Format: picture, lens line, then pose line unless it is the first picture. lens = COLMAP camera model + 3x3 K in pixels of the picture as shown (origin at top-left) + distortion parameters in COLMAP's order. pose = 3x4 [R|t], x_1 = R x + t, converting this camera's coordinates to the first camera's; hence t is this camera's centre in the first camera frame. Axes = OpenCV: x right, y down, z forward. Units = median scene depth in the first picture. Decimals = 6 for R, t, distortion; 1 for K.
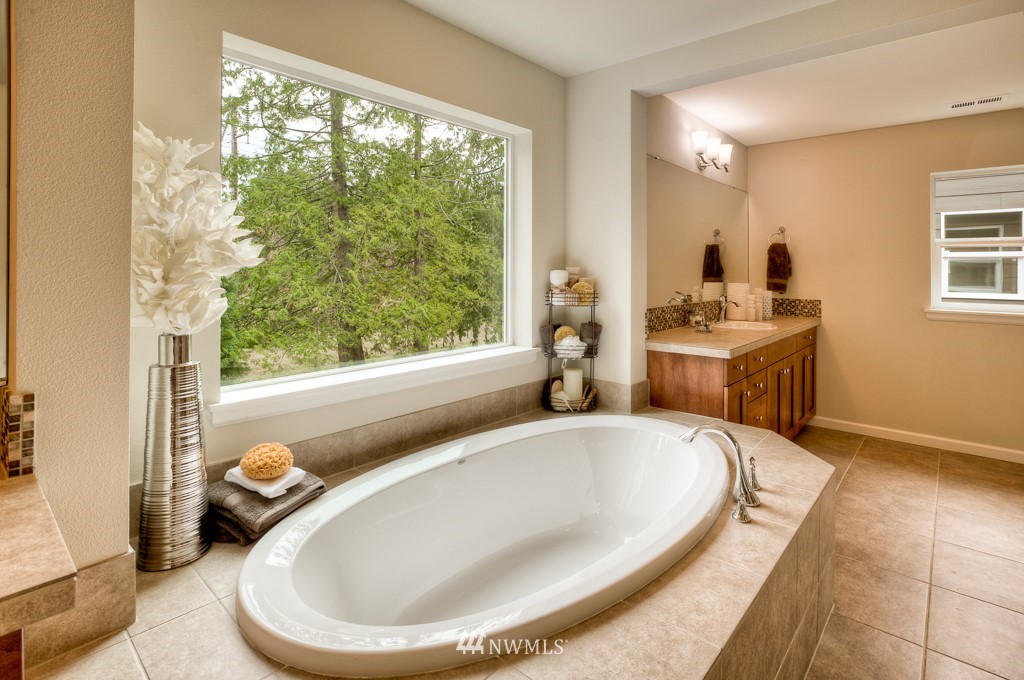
lens RADIAL K [[481.9, 0, 512.3], [0, 481.9, 261.8], [0, 0, 1]] dist [-0.039890, 0.019275]
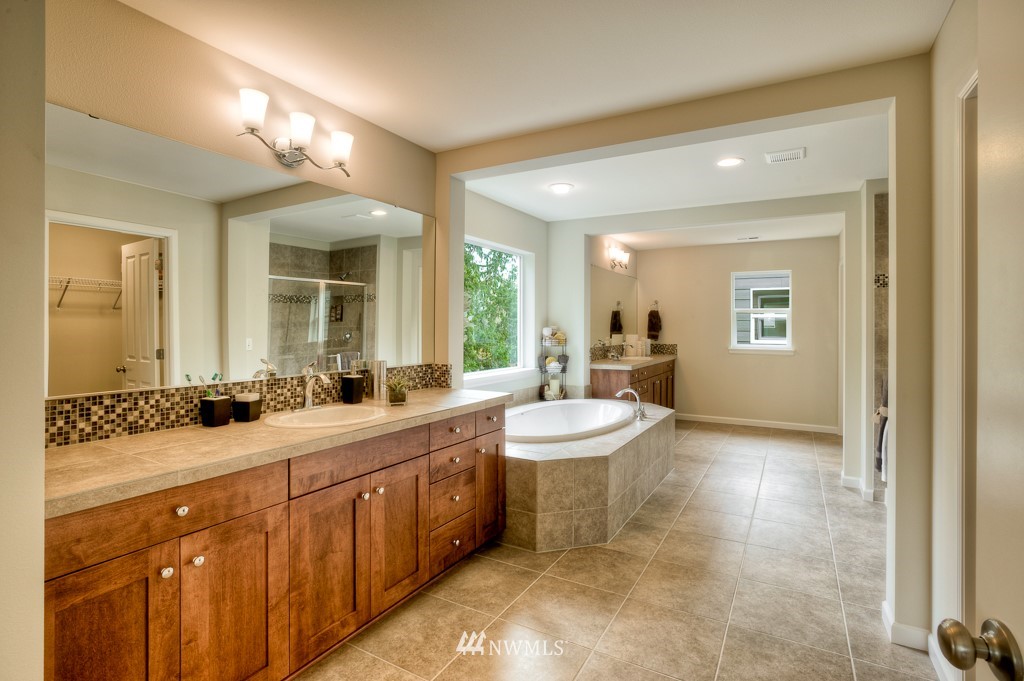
lens RADIAL K [[481.9, 0, 512.2], [0, 481.9, 335.9], [0, 0, 1]] dist [-0.039890, 0.019275]
pose [[0.976121, -0.010181, 0.216987, -0.440186], [0.002633, 0.999382, 0.035045, -0.016254], [-0.217210, -0.033637, 0.975545, -0.804176]]
